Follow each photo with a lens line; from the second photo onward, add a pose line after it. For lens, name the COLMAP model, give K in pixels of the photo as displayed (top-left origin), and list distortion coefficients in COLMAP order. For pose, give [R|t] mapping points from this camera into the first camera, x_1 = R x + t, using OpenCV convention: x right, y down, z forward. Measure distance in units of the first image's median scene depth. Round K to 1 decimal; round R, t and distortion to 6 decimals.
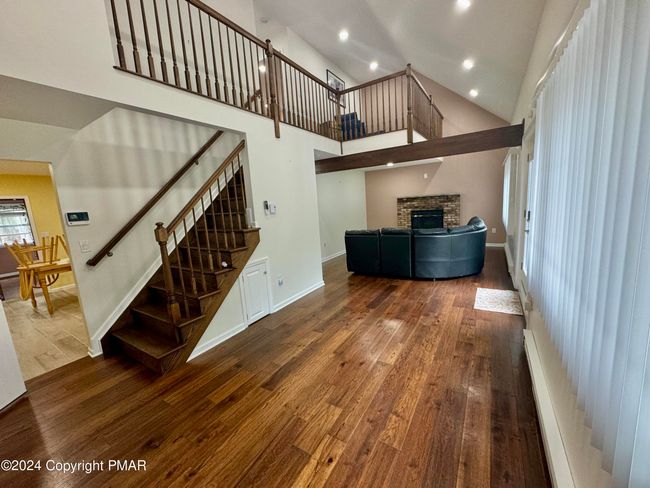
lens RADIAL K [[260.1, 0, 325.0], [0, 260.1, 244.0], [0, 0, 1]] dist [-0.002052, -0.000360]
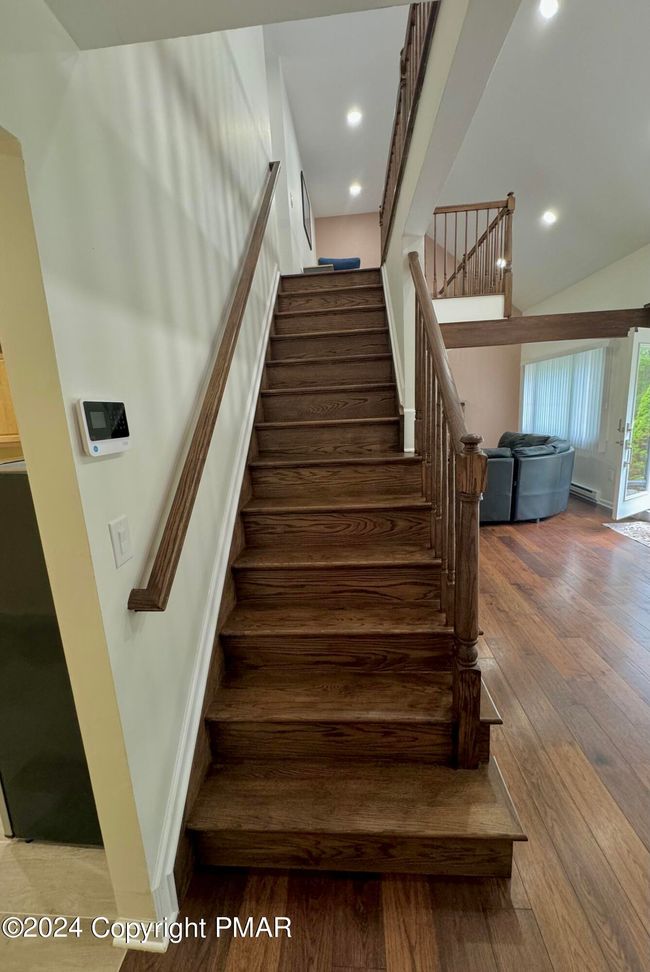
lens RADIAL K [[390.0, 0, 325.0], [0, 390.0, 486.0], [0, 0, 1]] dist [-0.000714, -0.000073]
pose [[0.879952, -0.075039, 0.469098, -0.685590], [0.069805, 0.997152, 0.028566, -0.029986], [-0.469905, 0.007609, 0.882684, 0.428144]]
